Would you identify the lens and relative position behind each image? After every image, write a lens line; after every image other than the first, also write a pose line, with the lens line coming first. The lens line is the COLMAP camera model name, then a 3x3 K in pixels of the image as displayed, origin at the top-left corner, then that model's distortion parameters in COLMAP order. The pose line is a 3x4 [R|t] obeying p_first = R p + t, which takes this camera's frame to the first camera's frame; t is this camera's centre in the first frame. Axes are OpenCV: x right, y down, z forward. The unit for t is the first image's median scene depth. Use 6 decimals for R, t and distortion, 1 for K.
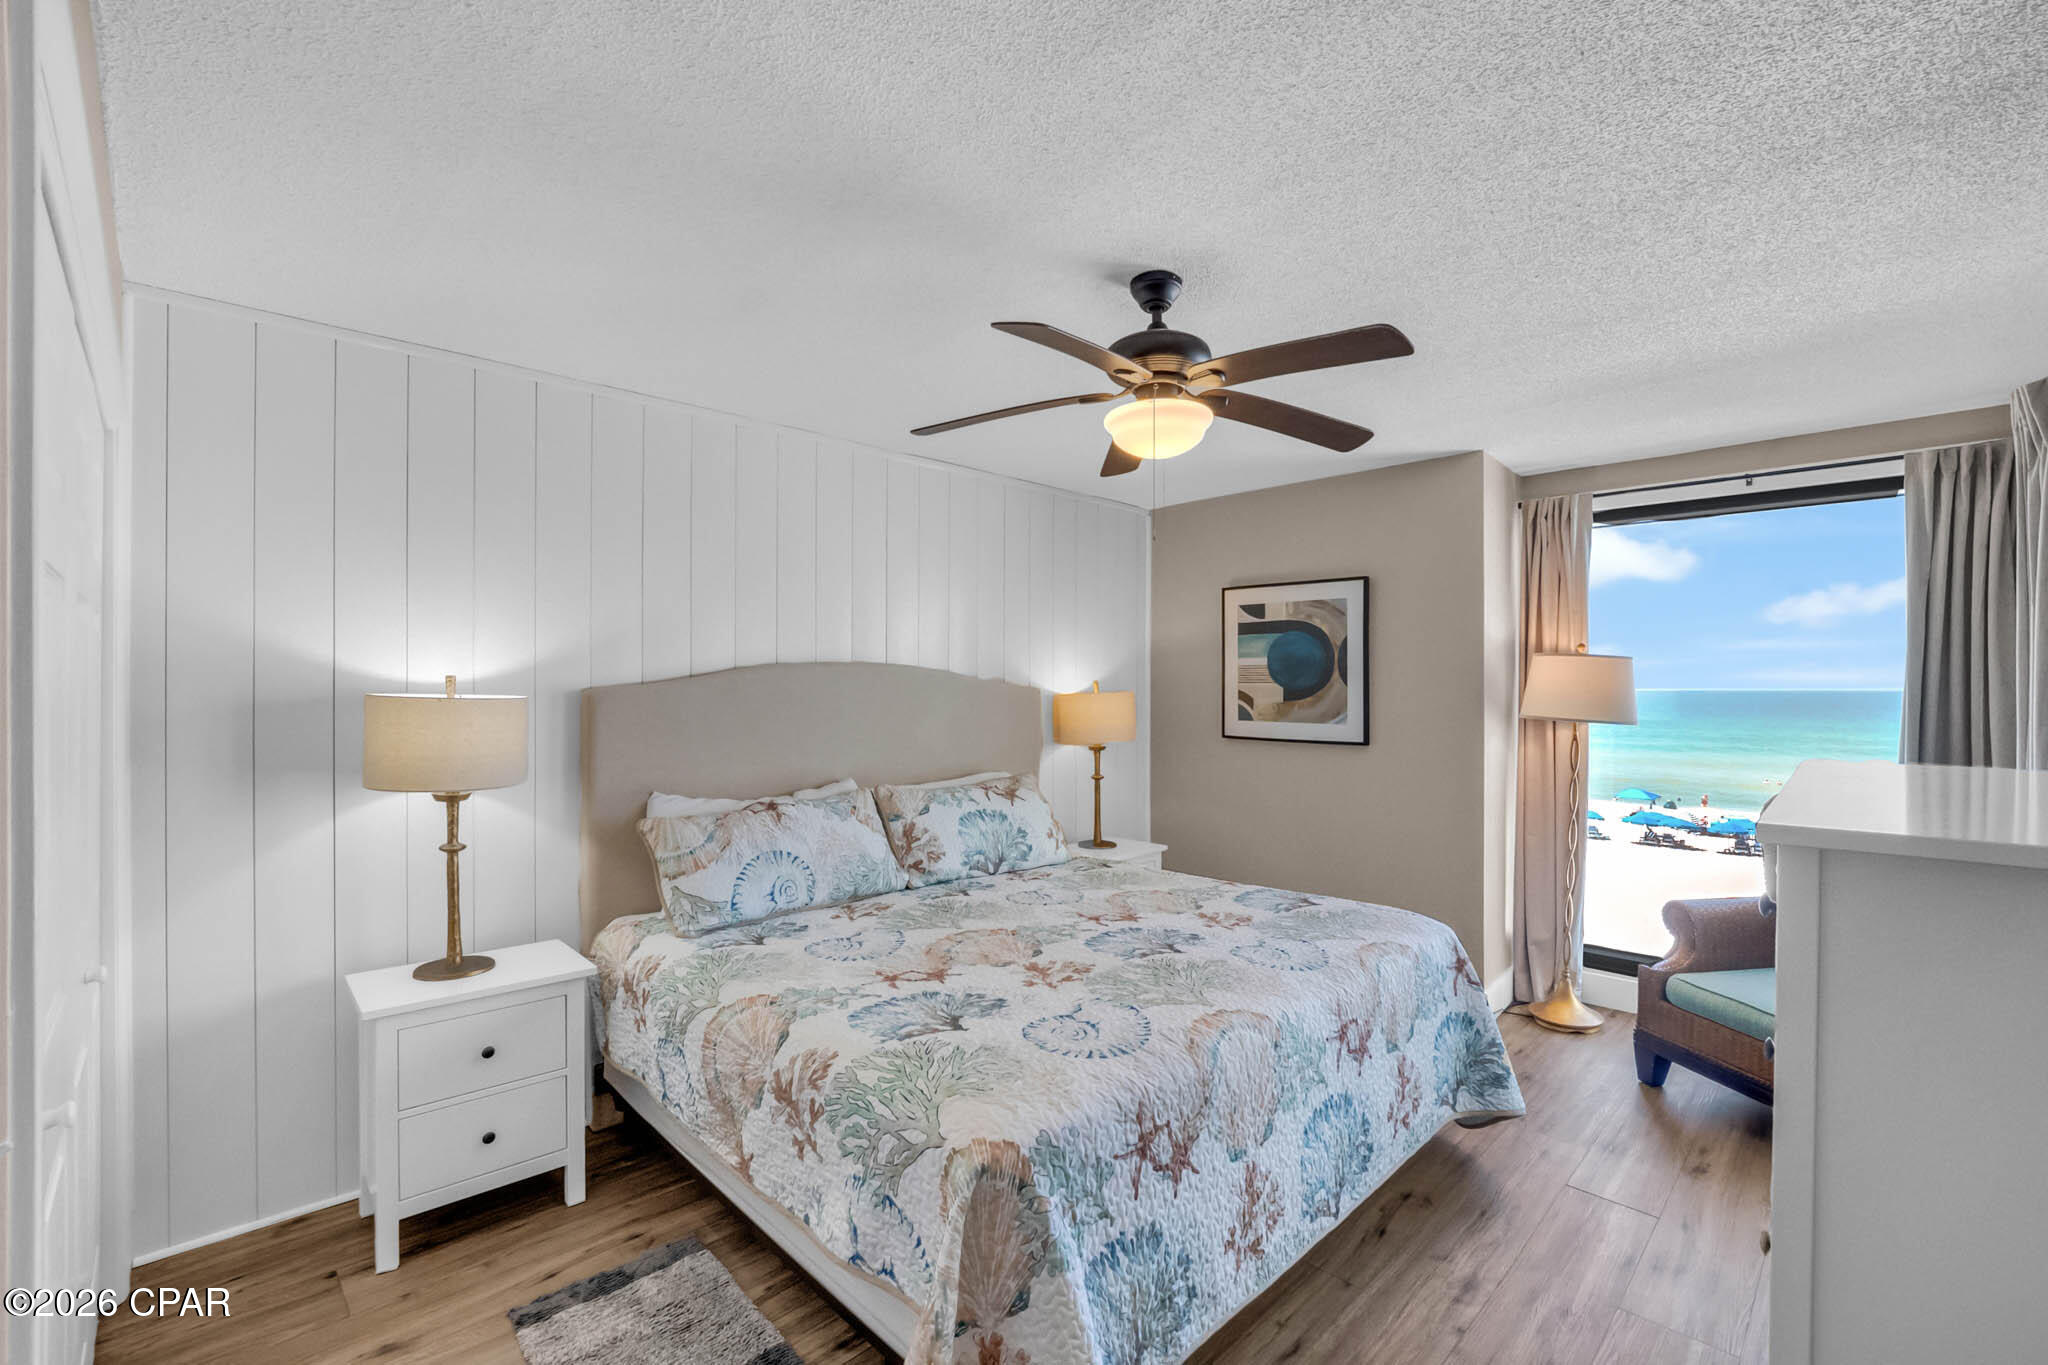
lens RADIAL K [[880.3, 0, 1023.4], [0, 880.3, 725.0], [0, 0, 1]] dist [-0.011700, 0.000021]
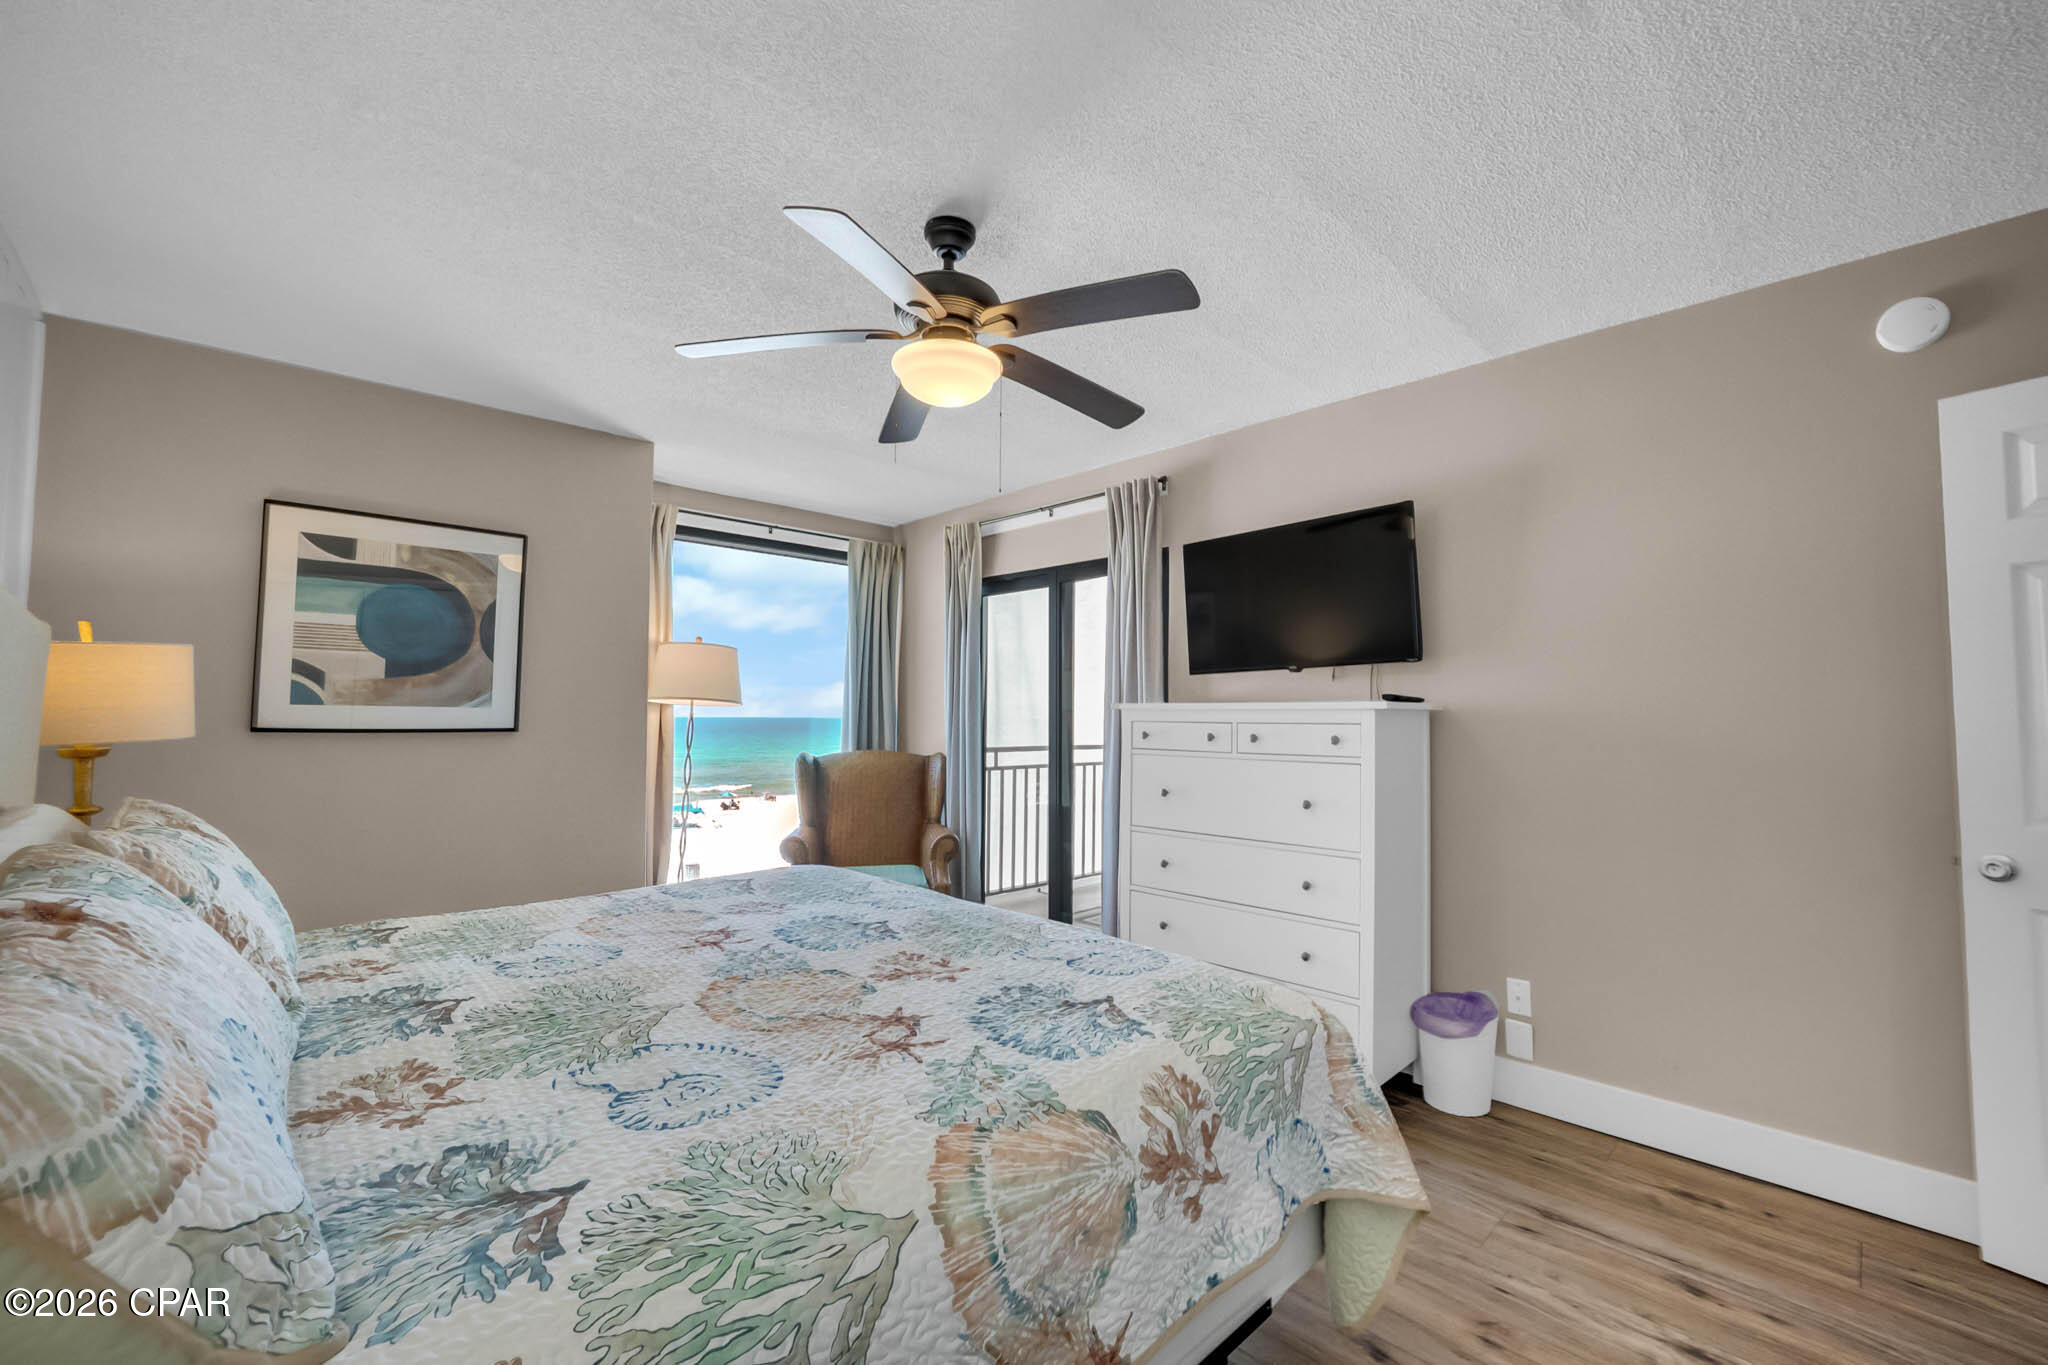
lens RADIAL K [[848.5, 0, 1028.5], [0, 848.5, 712.1], [0, 0, 1]] dist [-0.018796, -0.000096]
pose [[-0.001370, 0.006671, 0.999977, -0.483533], [0.037376, 0.999279, -0.006615, 0.031994], [-0.999300, 0.037366, -0.001619, 0.561047]]
